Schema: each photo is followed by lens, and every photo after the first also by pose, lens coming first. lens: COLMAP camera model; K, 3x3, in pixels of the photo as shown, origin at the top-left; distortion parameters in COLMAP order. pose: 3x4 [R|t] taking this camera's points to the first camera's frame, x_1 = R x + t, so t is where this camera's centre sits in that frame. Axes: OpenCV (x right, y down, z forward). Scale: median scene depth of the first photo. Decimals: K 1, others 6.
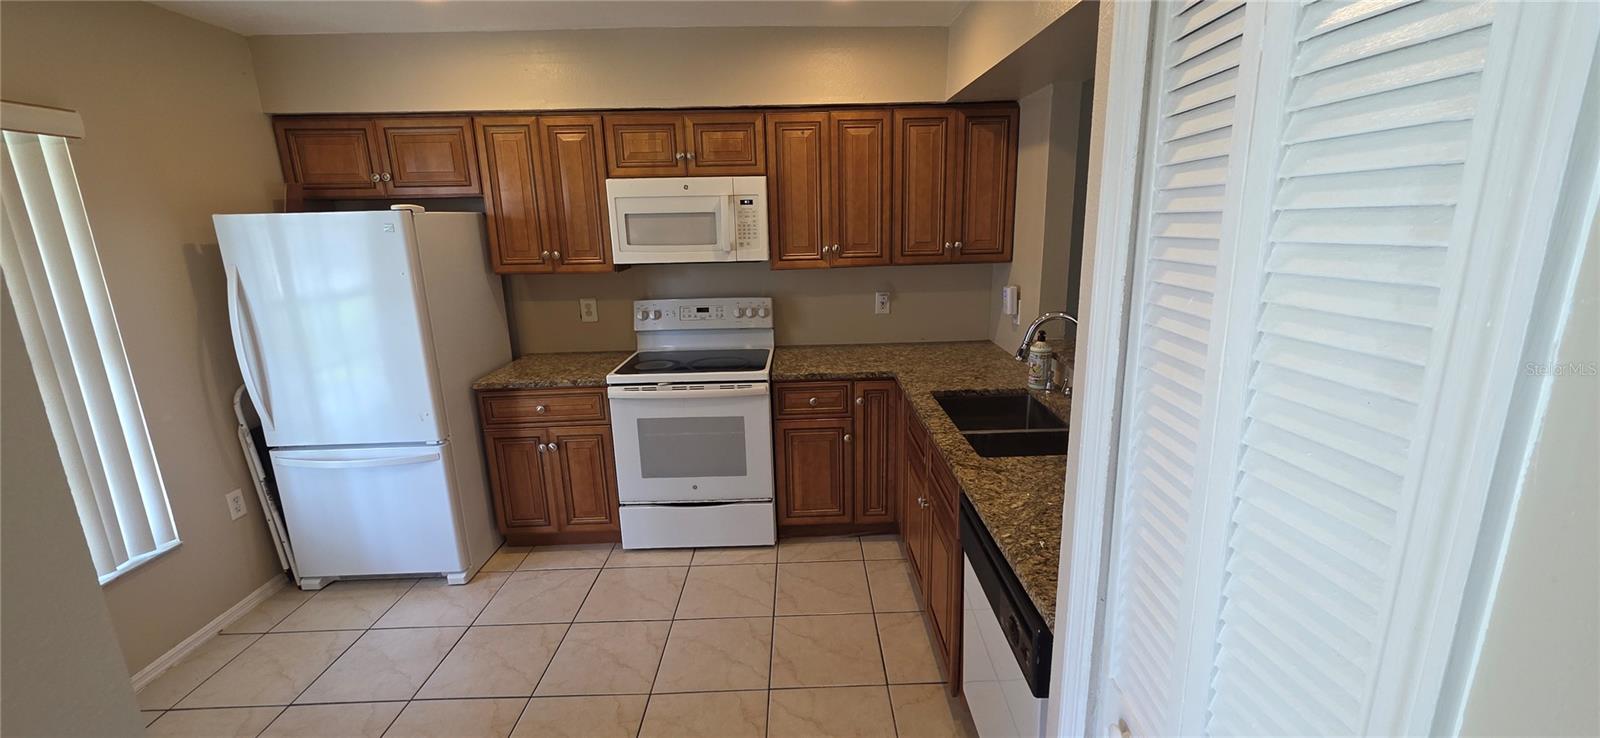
lens RADIAL K [[644.7, 0, 809.7], [0, 644.7, 369.1], [0, 0, 1]] dist [0.001457, 0.000106]
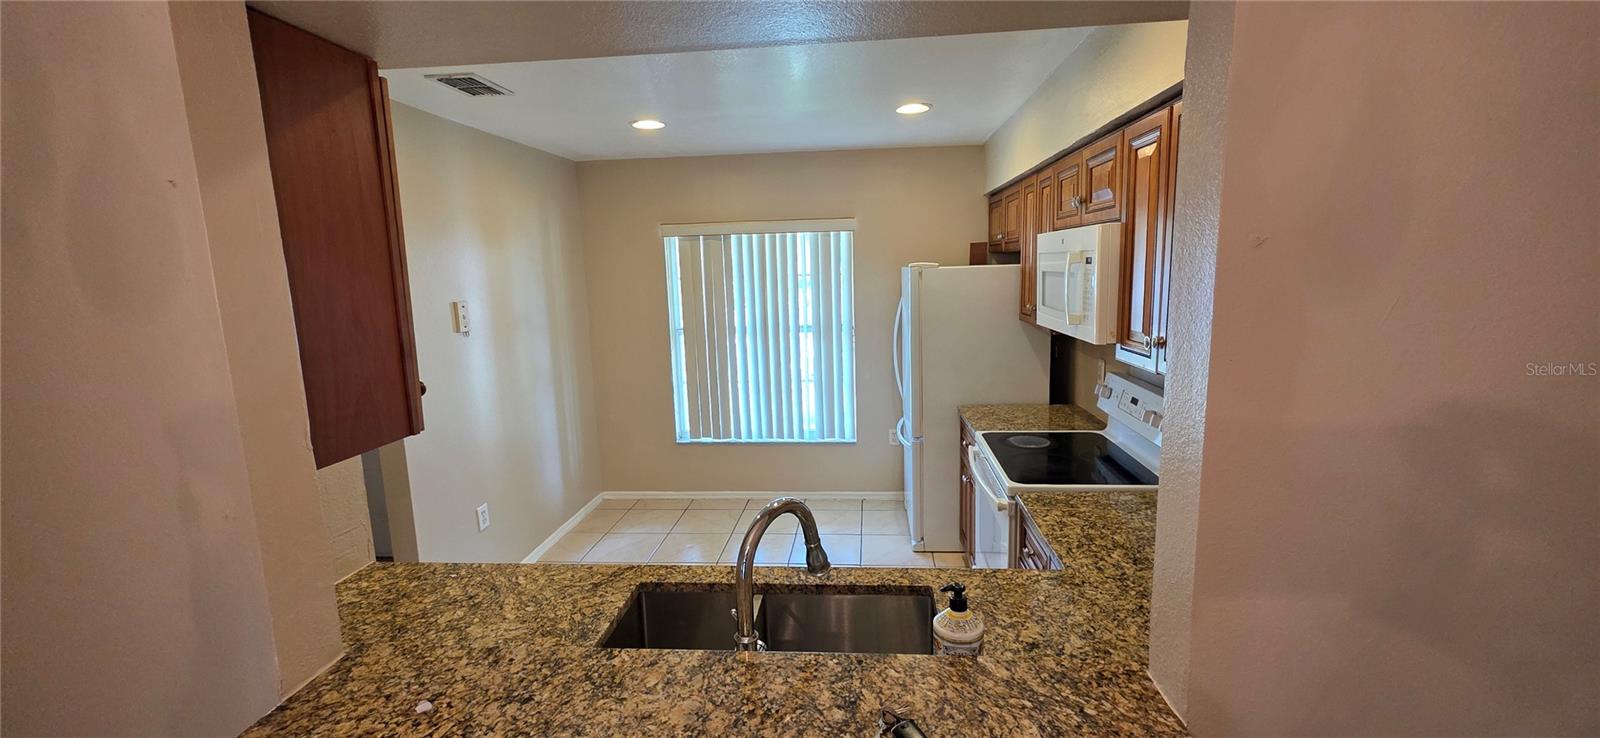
lens RADIAL K [[644.7, 0, 807.4], [0, 644.7, 367.2], [0, 0, 1]] dist [0.001457, 0.000106]
pose [[-0.117915, 0.180364, -0.976506, 0.810528], [-0.200149, 0.958869, 0.201275, -0.280819], [0.972644, 0.219180, -0.076966, 0.961491]]
